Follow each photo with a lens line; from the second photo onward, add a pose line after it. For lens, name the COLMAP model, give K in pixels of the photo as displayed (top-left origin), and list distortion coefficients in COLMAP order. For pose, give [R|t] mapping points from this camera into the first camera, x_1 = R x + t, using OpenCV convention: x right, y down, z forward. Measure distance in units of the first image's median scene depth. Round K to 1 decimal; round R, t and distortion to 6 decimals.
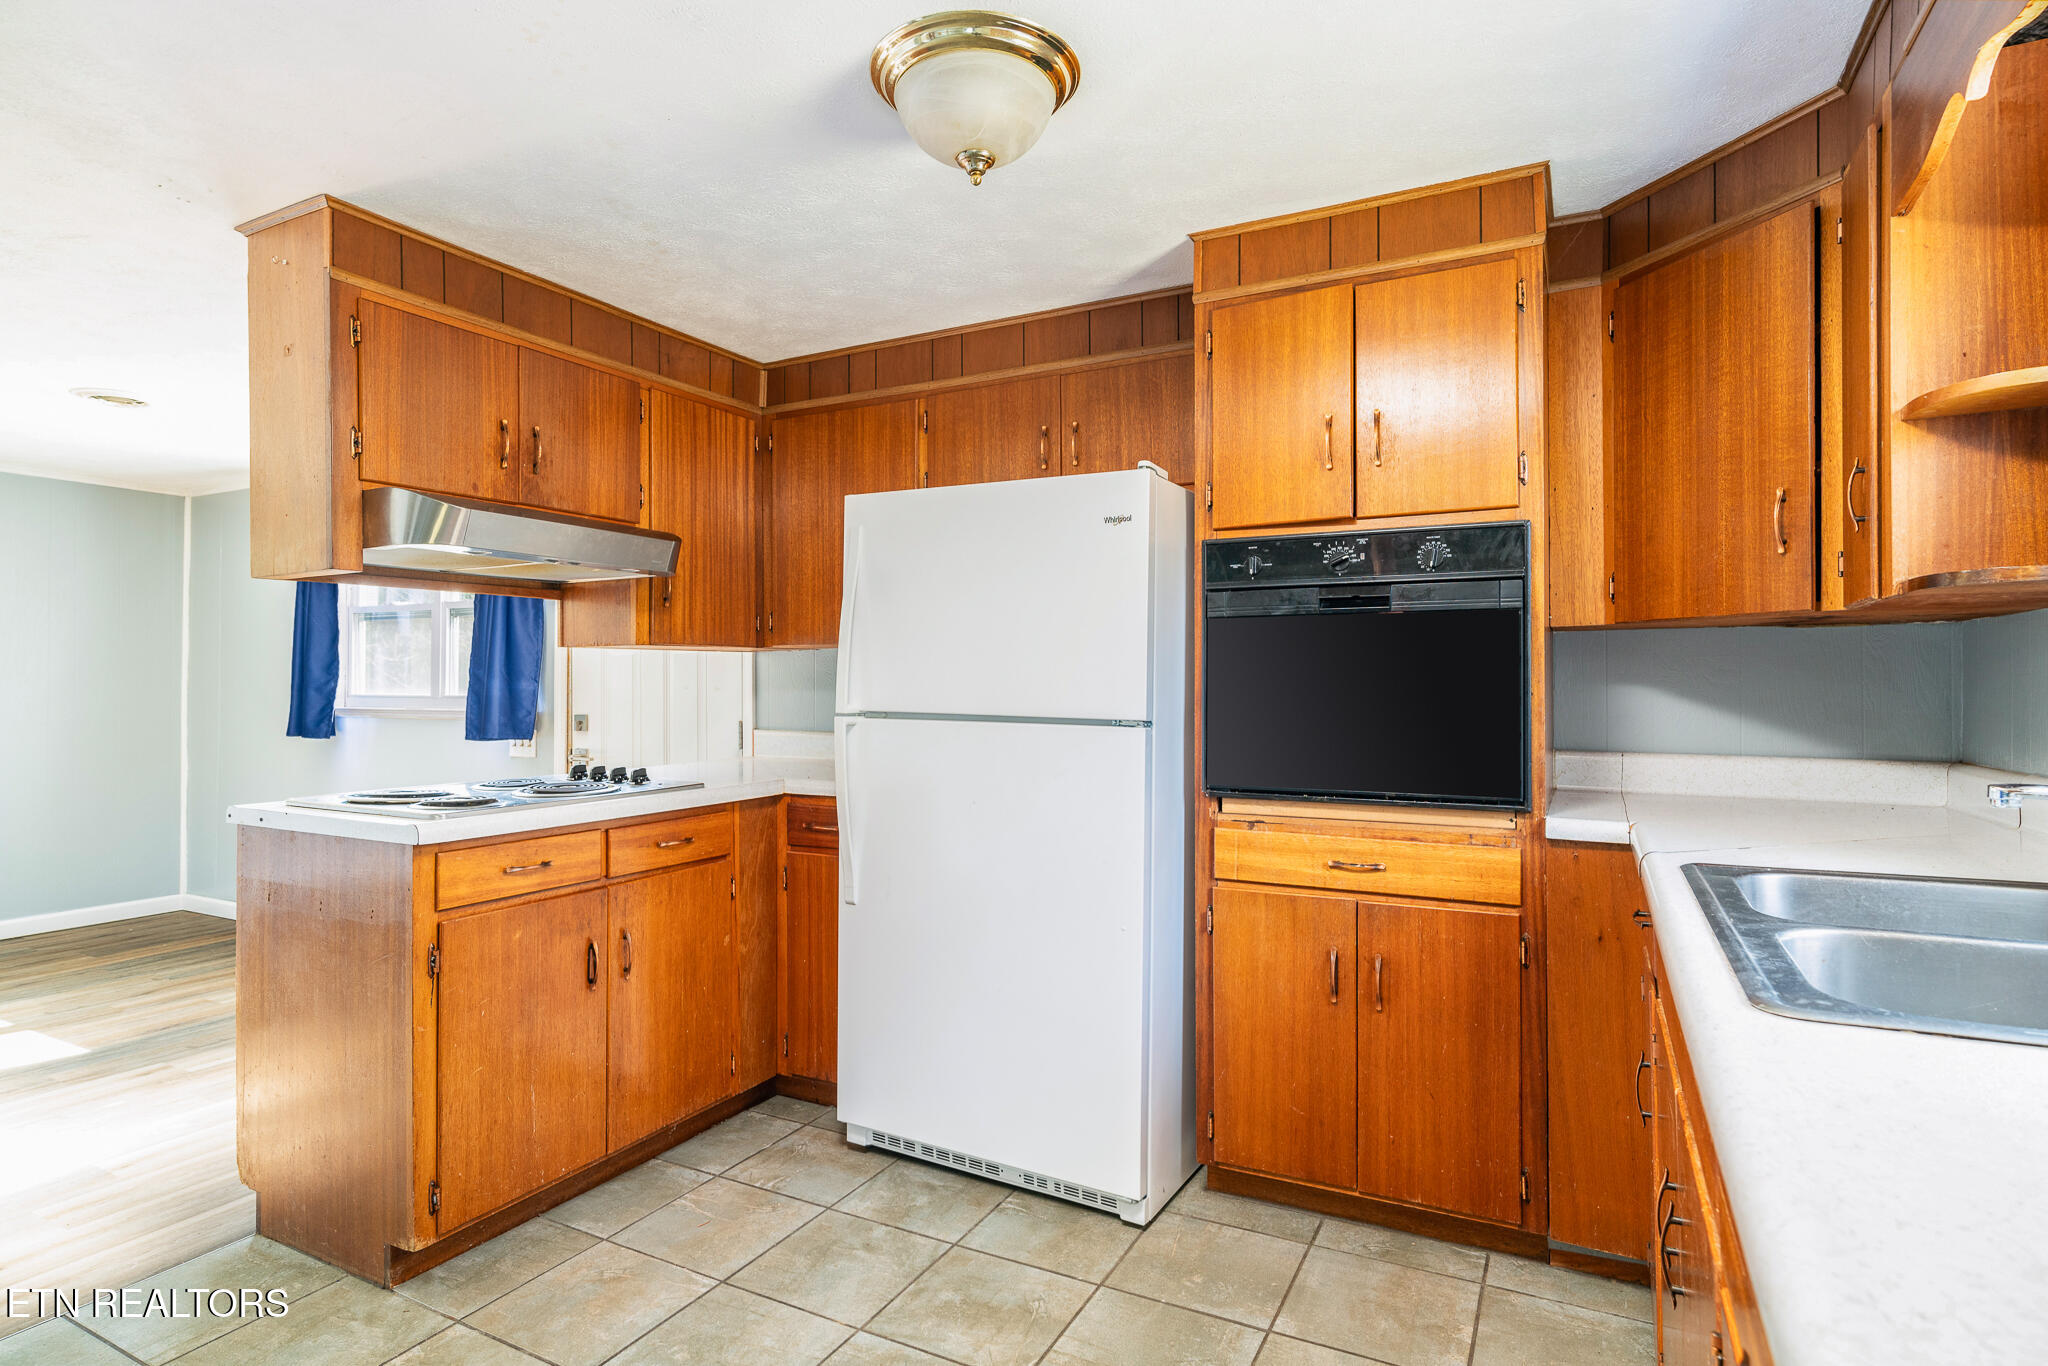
lens RADIAL K [[1079.2, 0, 1016.9], [0, 1079.2, 680.5], [0, 0, 1]] dist [-0.005916, 0.001243]
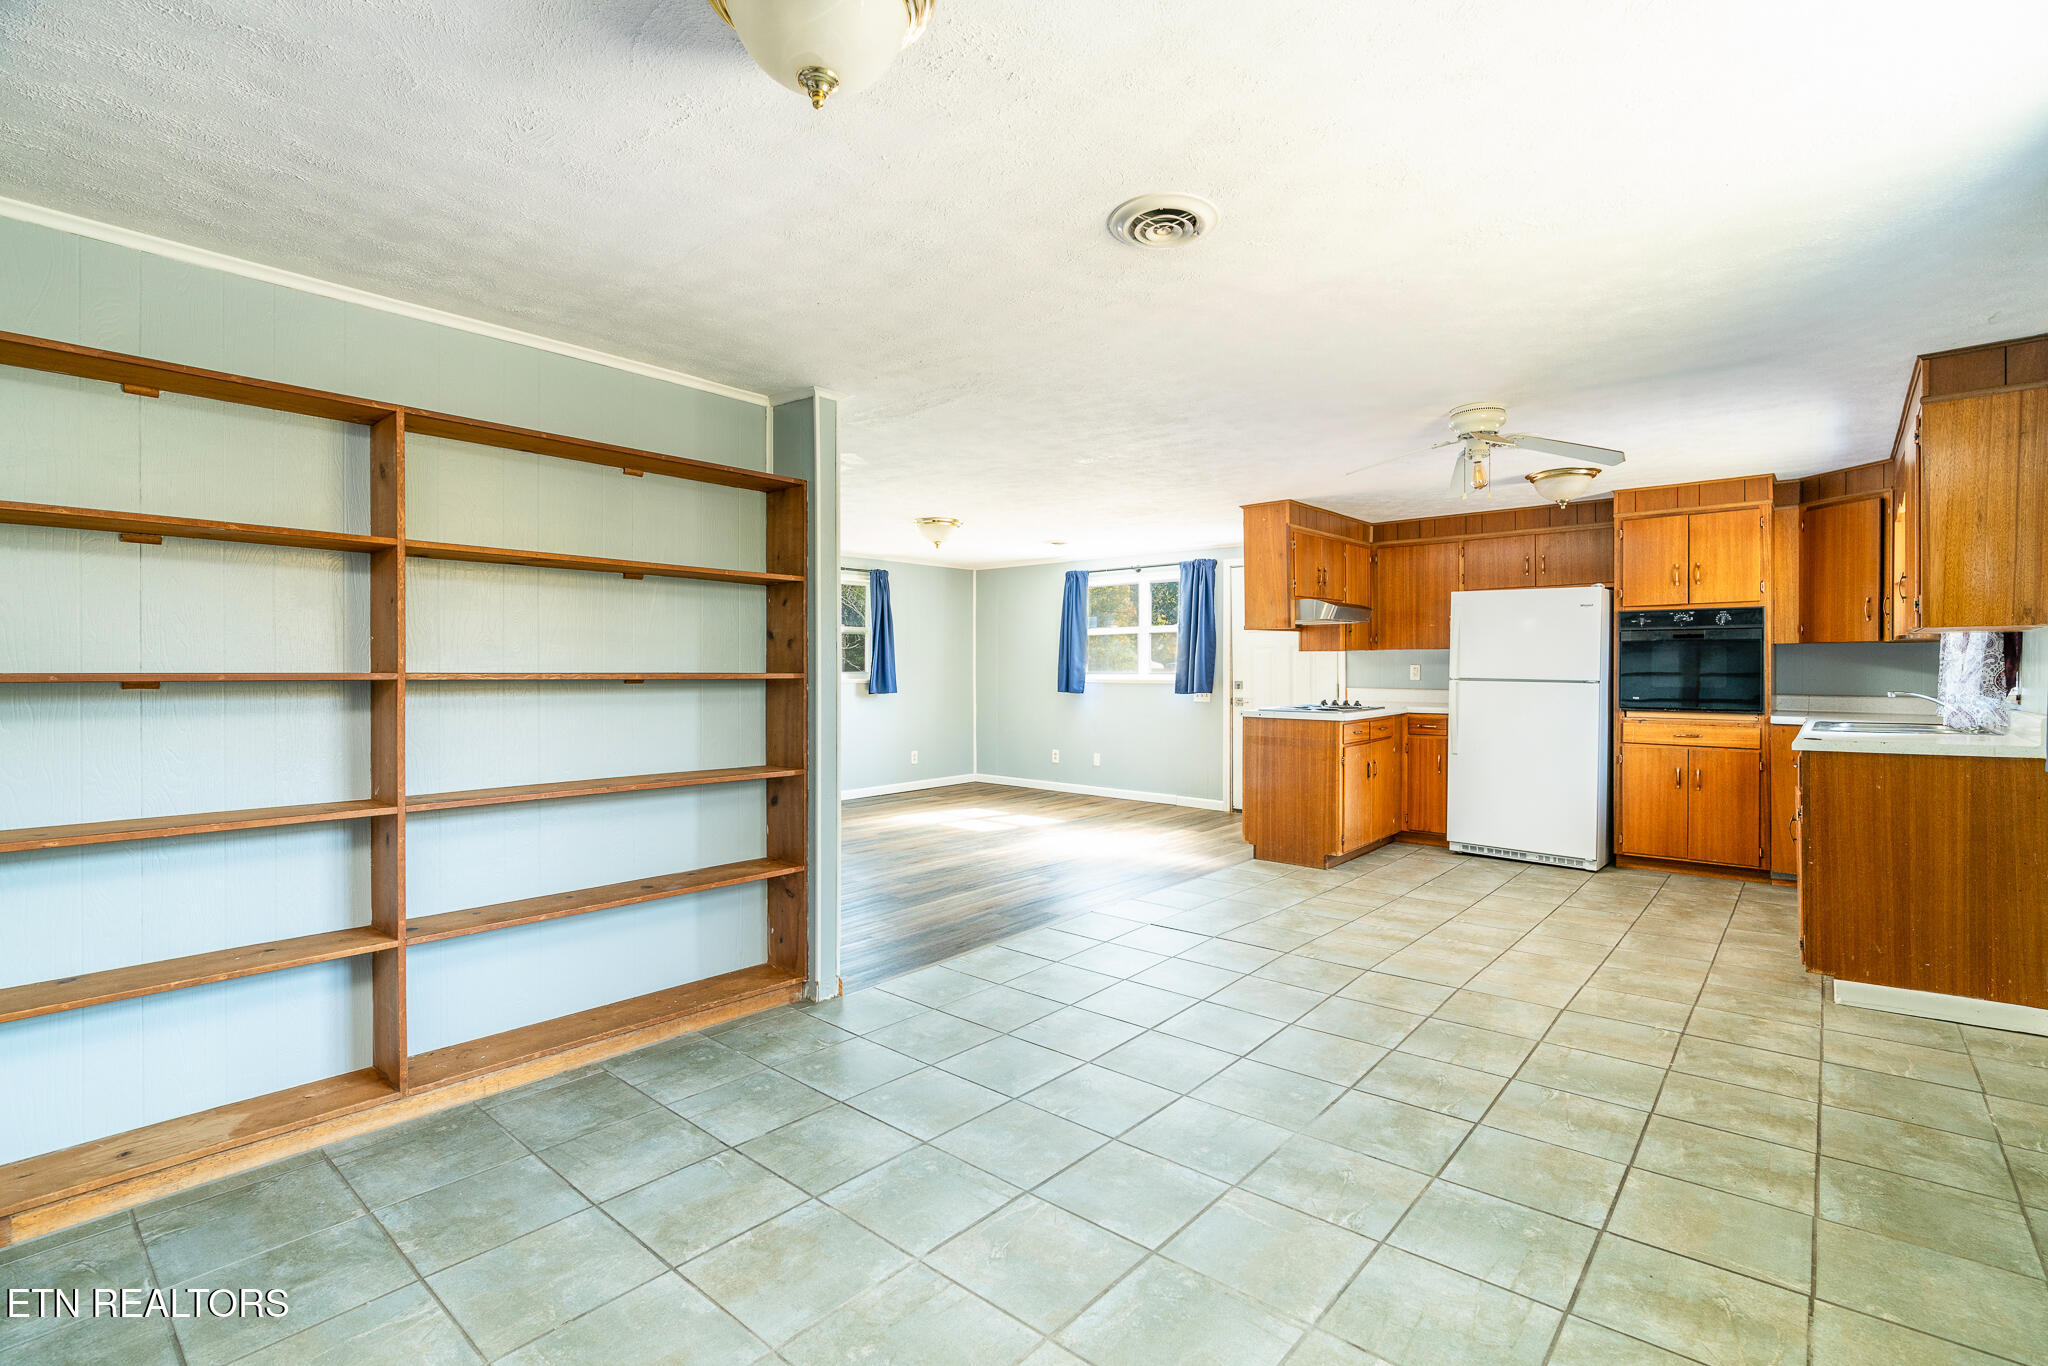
lens RADIAL K [[933.8, 0, 1031.7], [0, 933.8, 674.5], [0, 0, 1]] dist [-0.001405, 0.000612]
pose [[0.976626, -0.000640, -0.214944, -0.745781], [0.004191, 0.999862, 0.016066, -0.020999], [0.214904, -0.016592, 0.976494, -1.536718]]
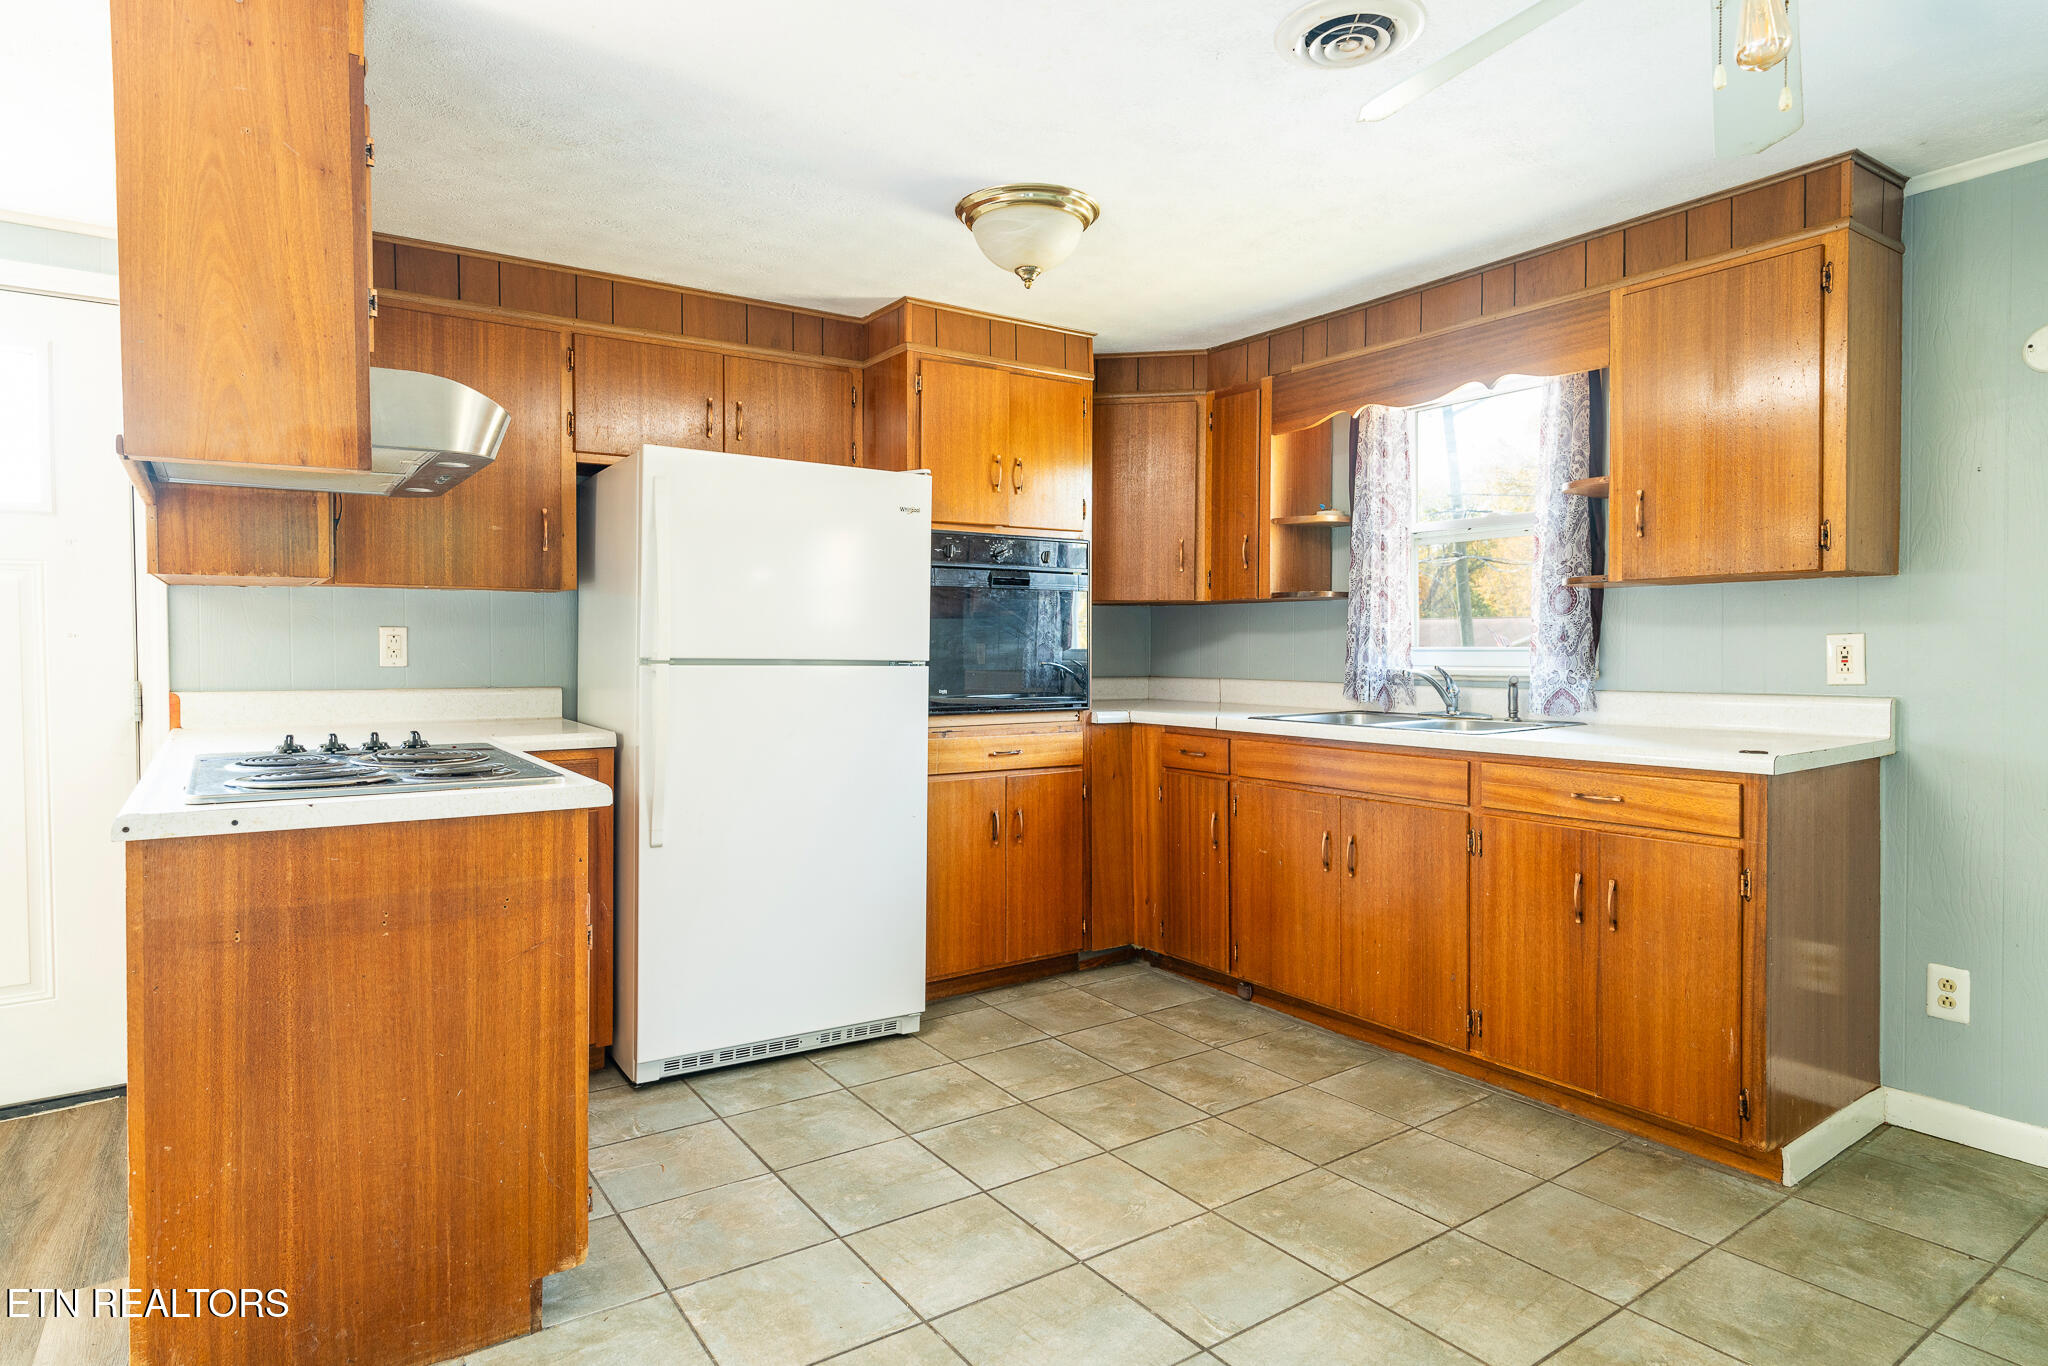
lens RADIAL K [[1135.9, 0, 1042.8], [0, 1135.9, 667.3], [0, 0, 1]] dist [-0.007553, 0.002419]
pose [[0.456313, -0.018961, 0.889617, -1.076813], [-0.006932, 0.999667, 0.024863, 0.008780], [-0.889792, -0.017512, 0.456029, 0.213153]]
